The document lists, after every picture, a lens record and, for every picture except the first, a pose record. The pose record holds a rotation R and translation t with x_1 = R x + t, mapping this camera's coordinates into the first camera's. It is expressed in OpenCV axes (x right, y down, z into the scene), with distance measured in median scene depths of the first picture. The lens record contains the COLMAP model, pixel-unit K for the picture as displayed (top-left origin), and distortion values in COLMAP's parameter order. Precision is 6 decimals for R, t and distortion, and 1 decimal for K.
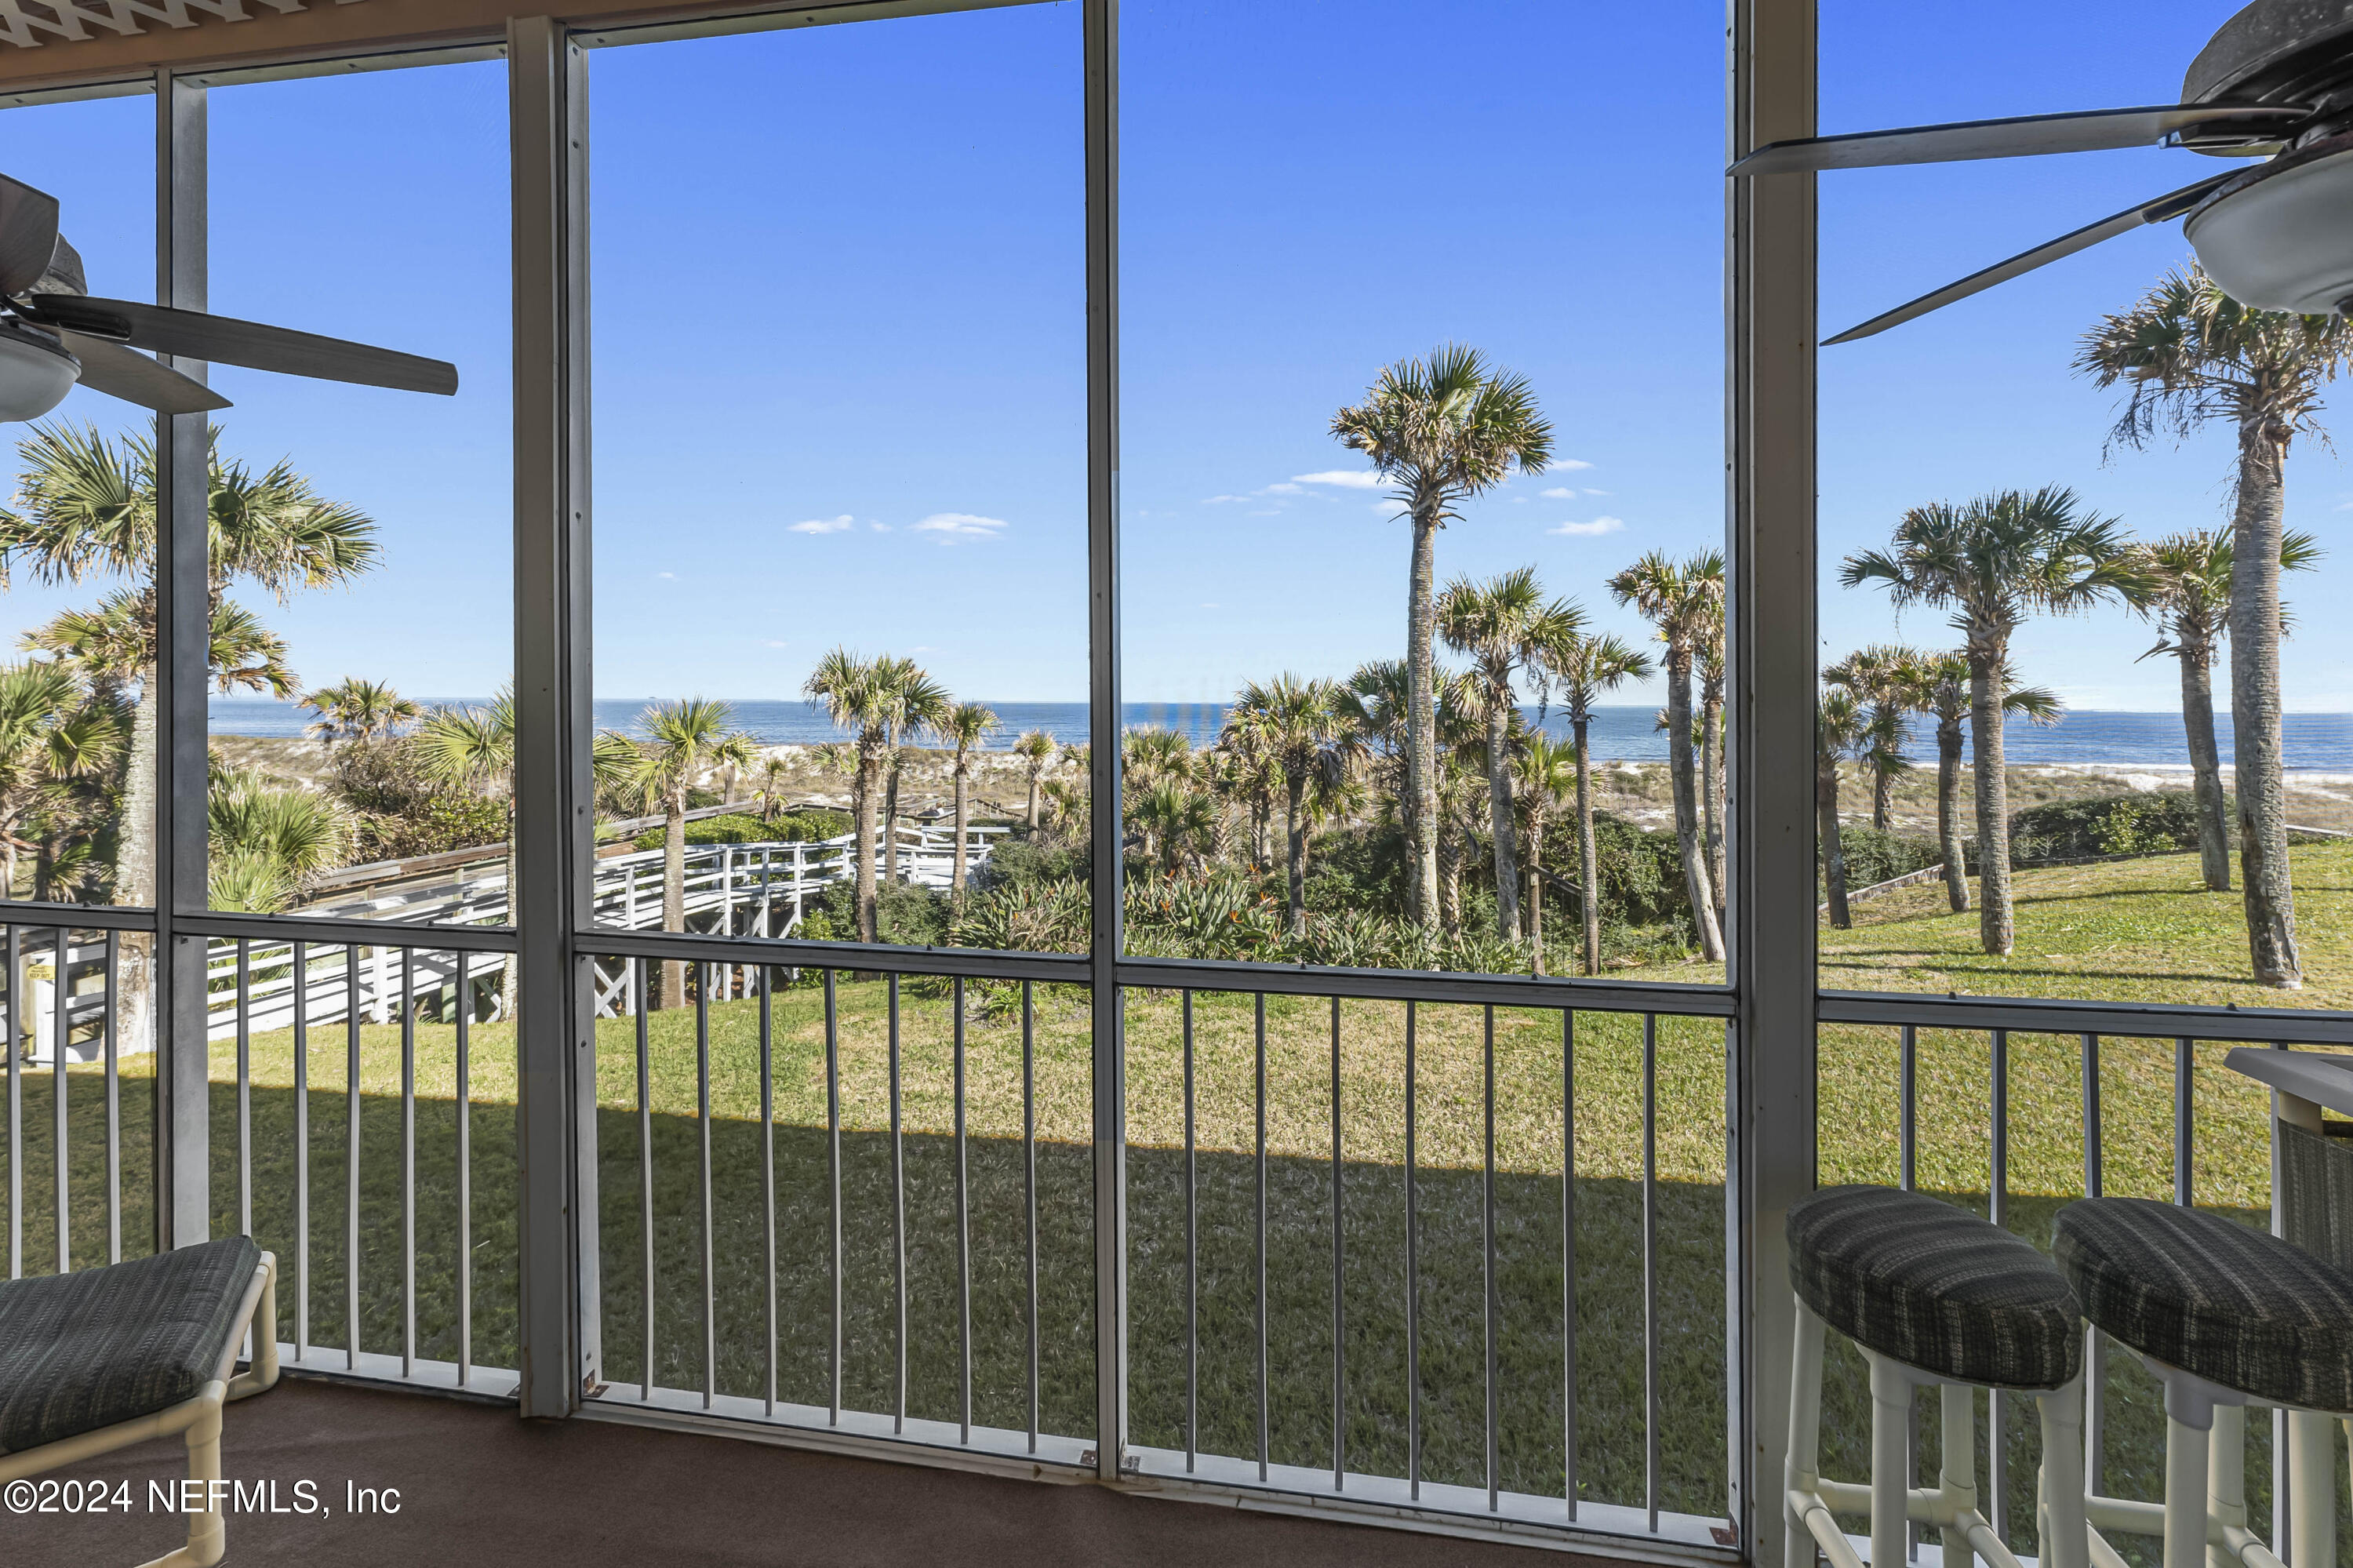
lens RADIAL K [[967.9, 0, 1169.4], [0, 967.9, 732.6], [0, 0, 1]] dist [0.000823, -0.000032]
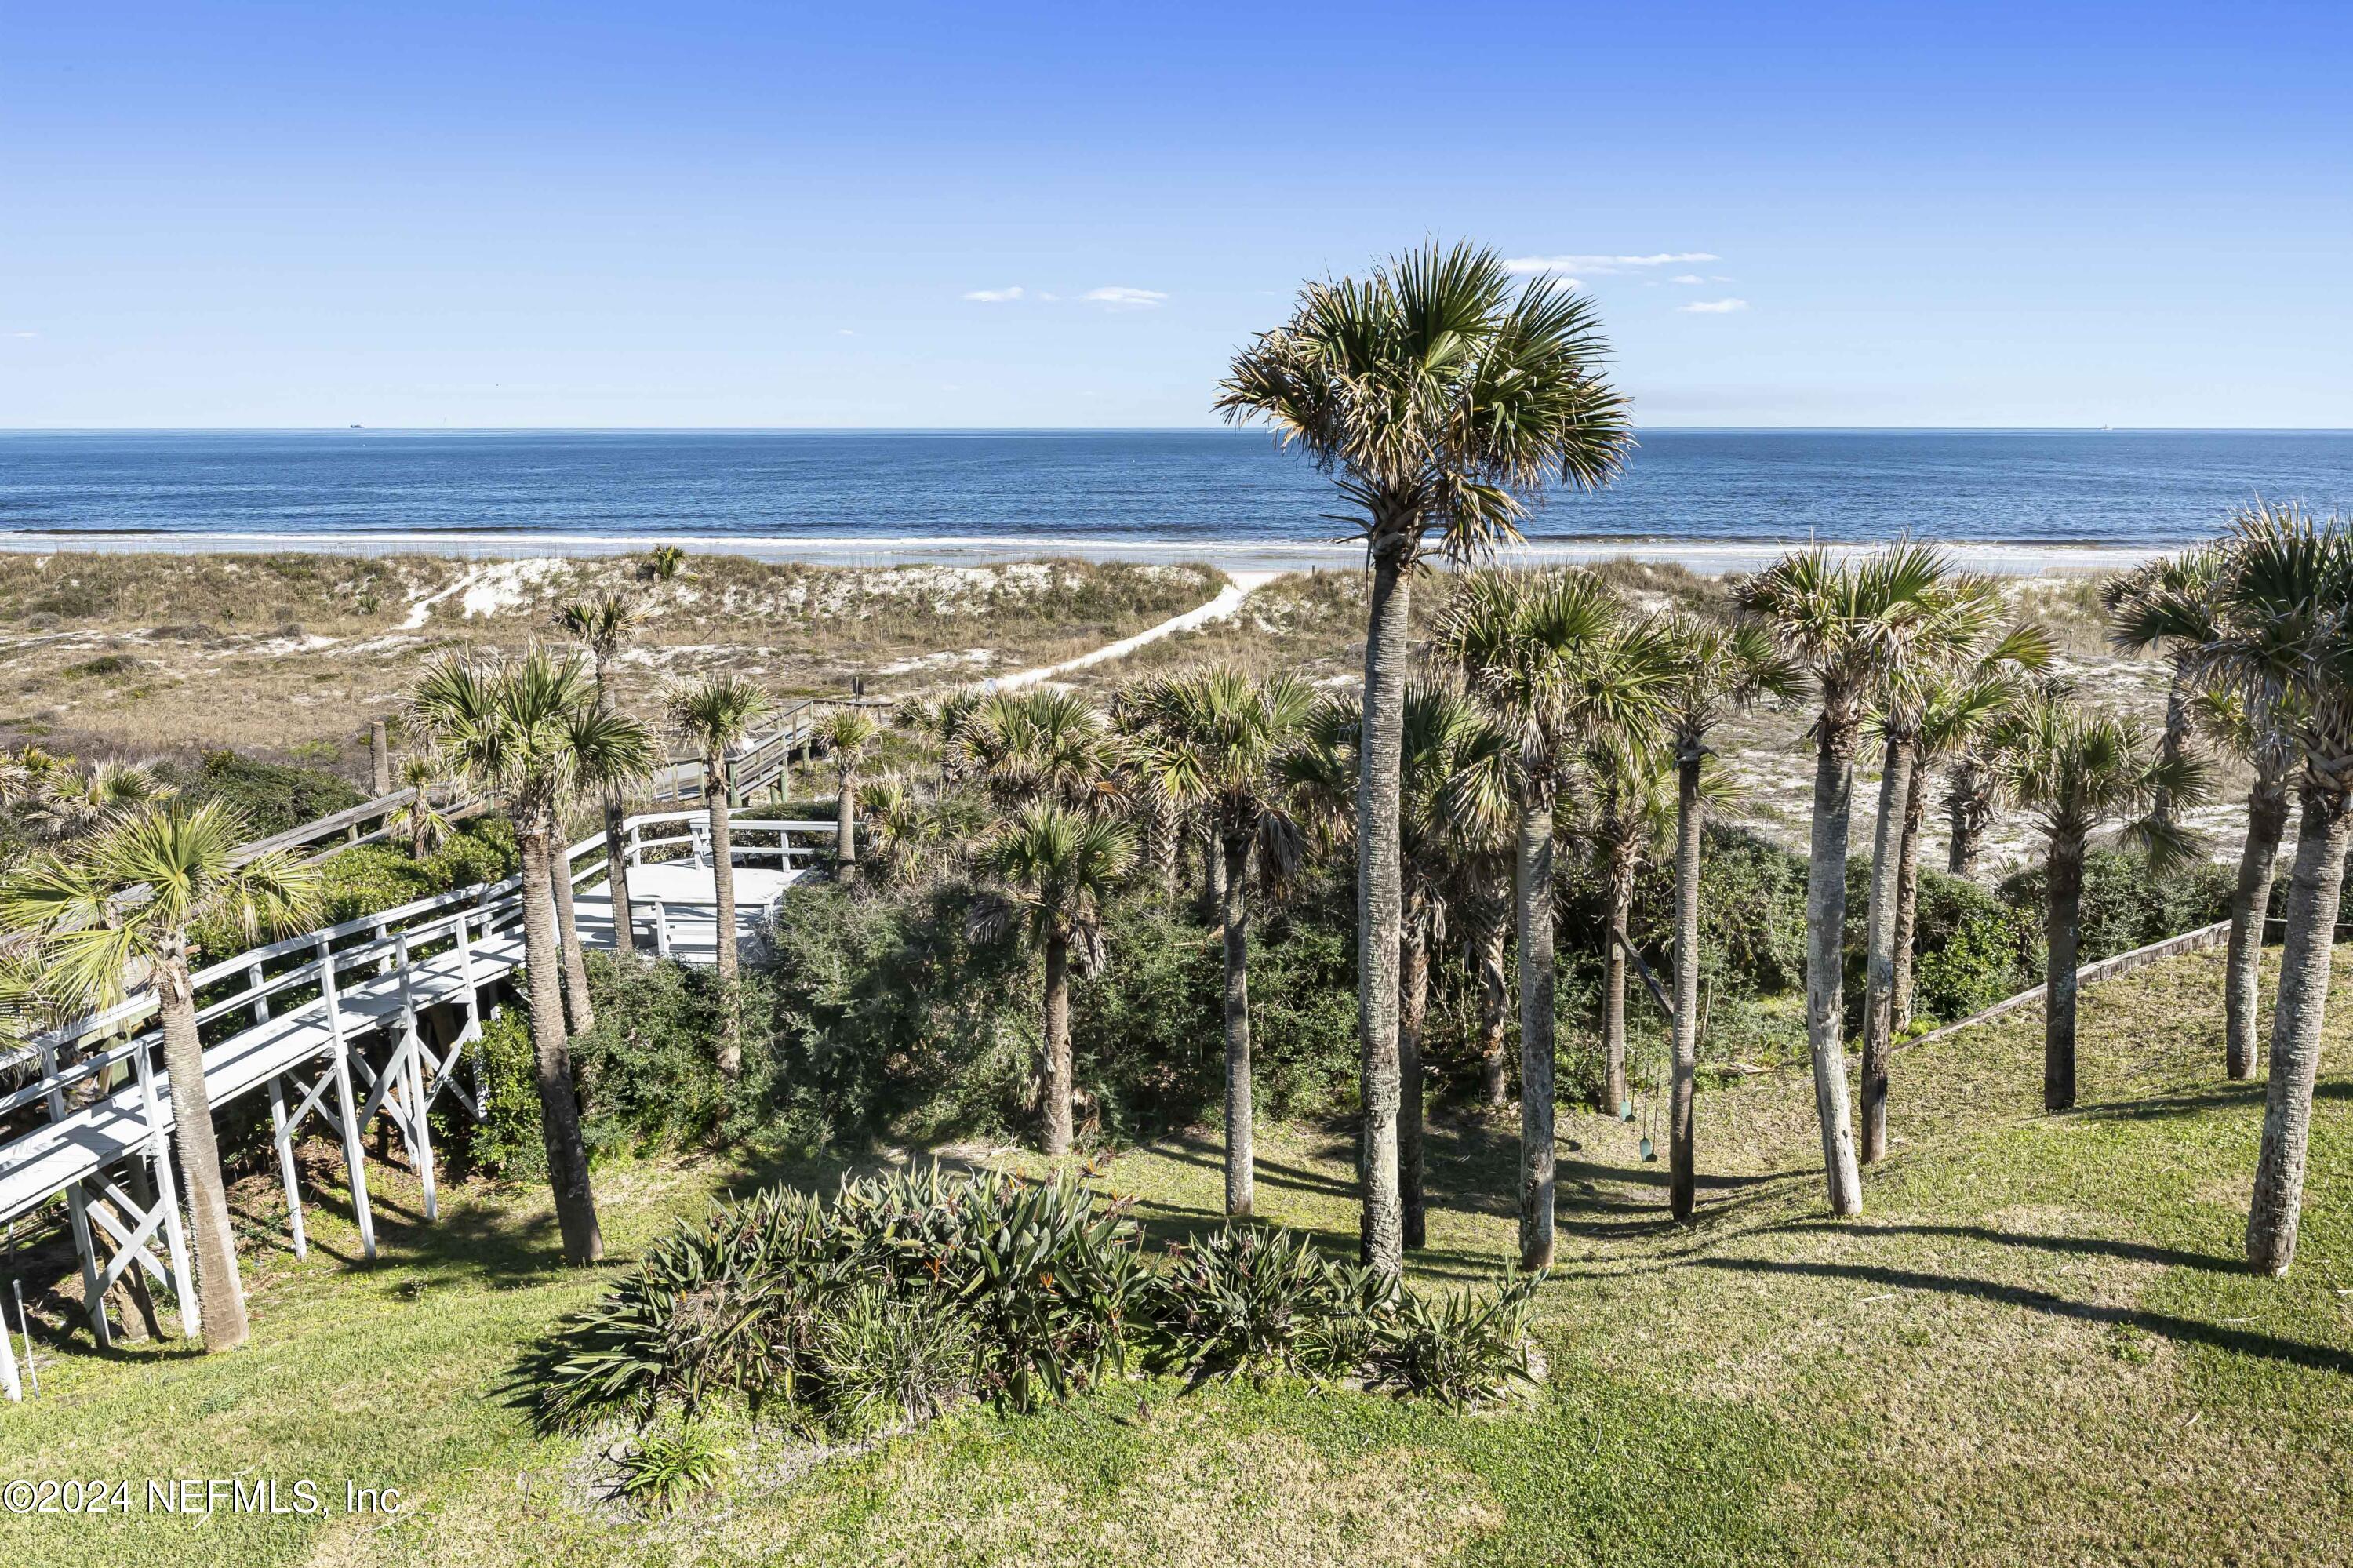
lens RADIAL K [[1433.2, 0, 1210.2], [0, 1433.2, 812.2], [0, 0, 1]] dist [-0.000554, -0.003169]
pose [[0.999410, -0.019076, 0.028563, 0.079730], [0.012015, 0.973217, 0.229573, -0.161960], [-0.032177, -0.229094, 0.972872, 0.100277]]
